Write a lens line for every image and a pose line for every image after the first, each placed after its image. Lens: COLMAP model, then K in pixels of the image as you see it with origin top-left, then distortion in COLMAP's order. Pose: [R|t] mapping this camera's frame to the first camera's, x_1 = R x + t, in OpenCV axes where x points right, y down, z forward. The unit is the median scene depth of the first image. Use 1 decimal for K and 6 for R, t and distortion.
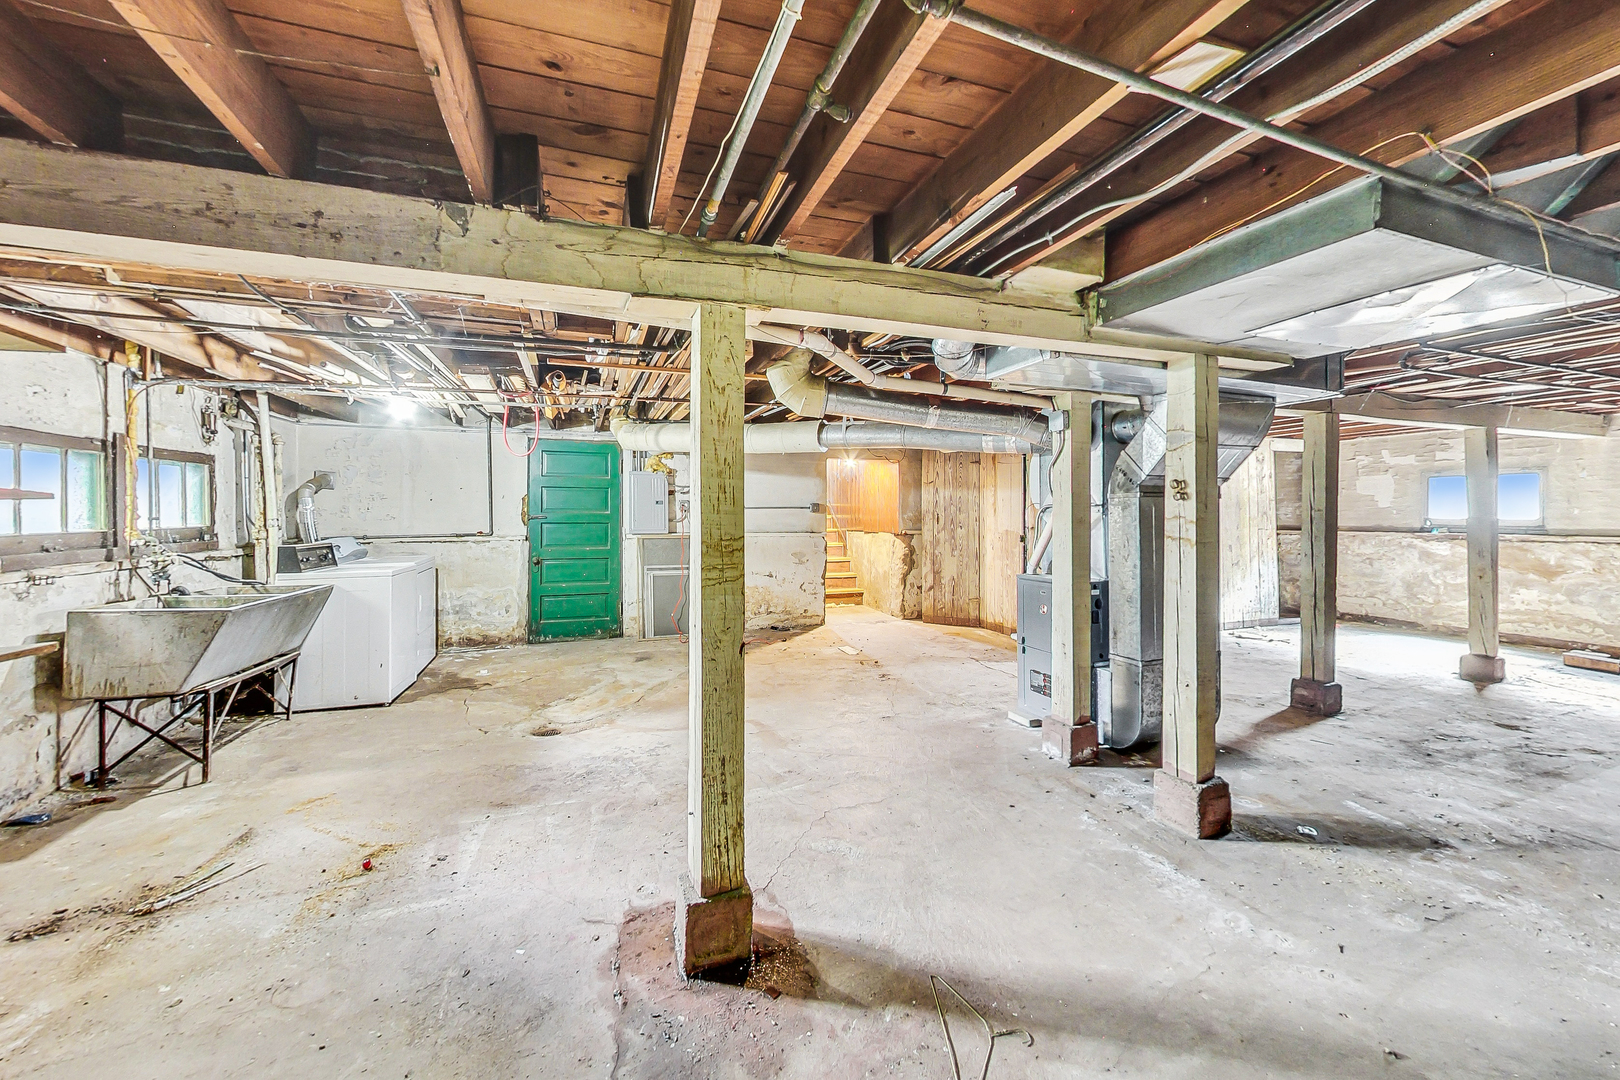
lens RADIAL K [[626.0, 0, 809.9], [0, 626.0, 527.6], [0, 0, 1]] dist [-0.000382, -0.000602]
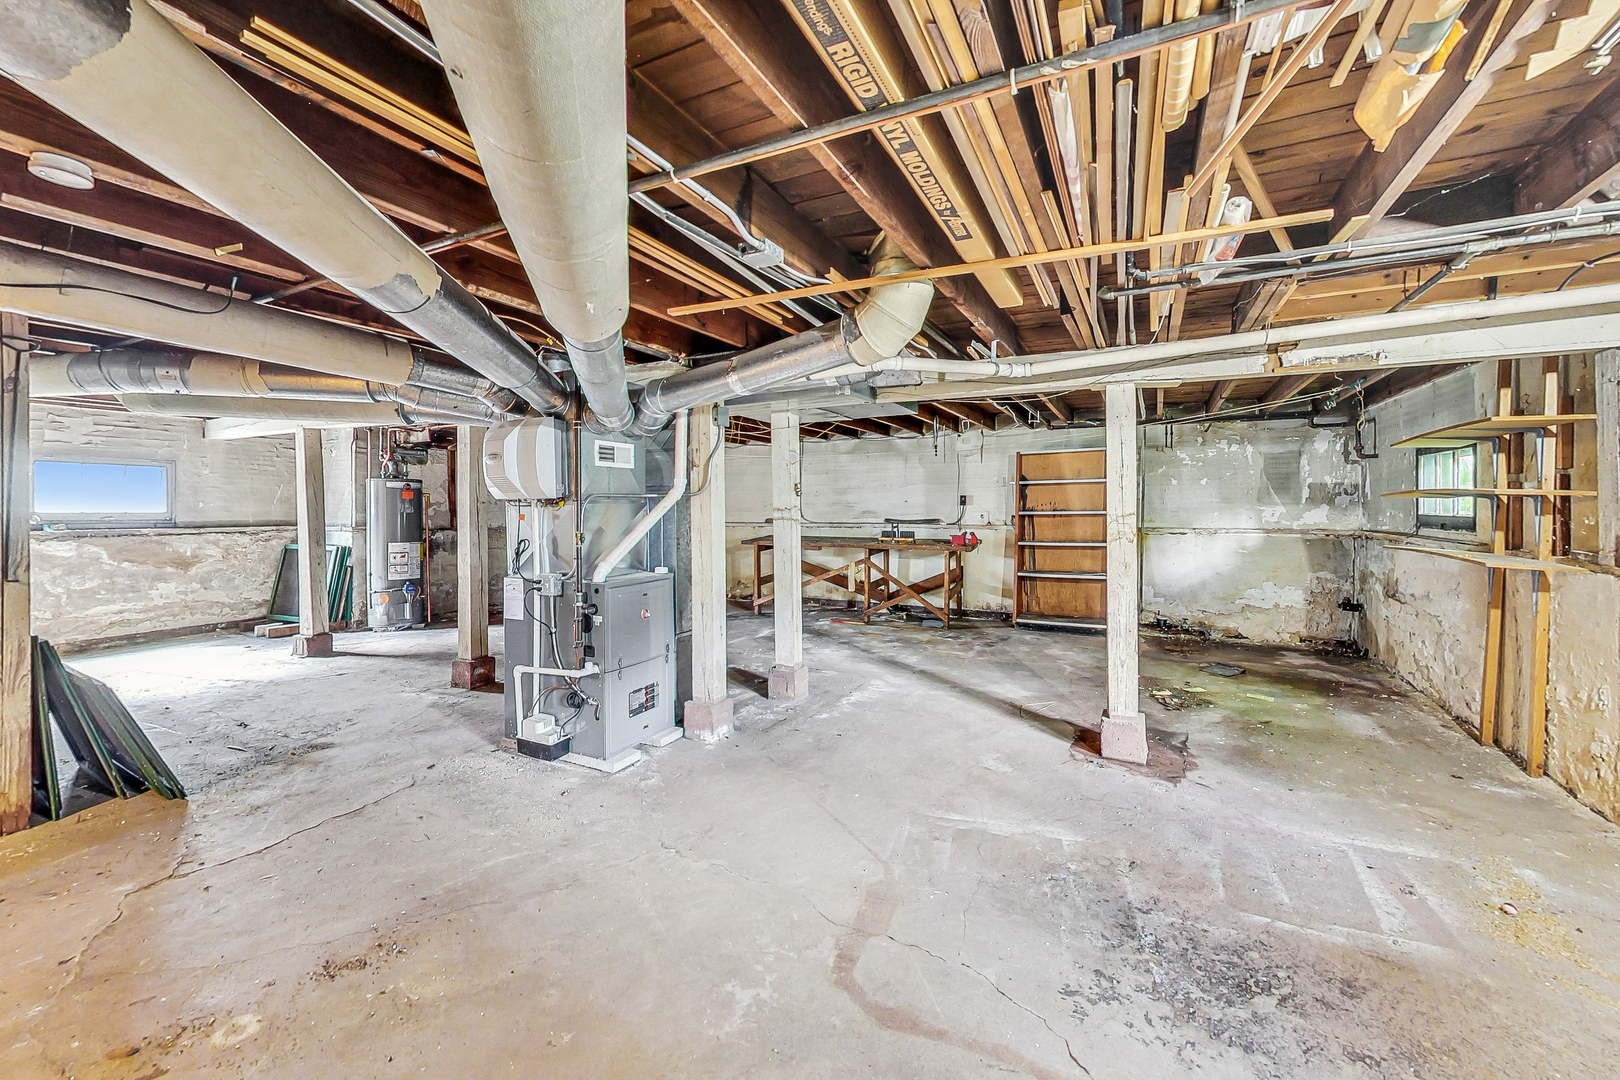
lens RADIAL K [[626.0, 0, 809.9], [0, 626.0, 527.6], [0, 0, 1]] dist [-0.000382, -0.000602]
pose [[-0.669547, -0.021606, 0.742456, -0.403161], [0.016951, 0.998872, 0.044355, -0.023584], [-0.742576, 0.042283, -0.668425, 1.324141]]
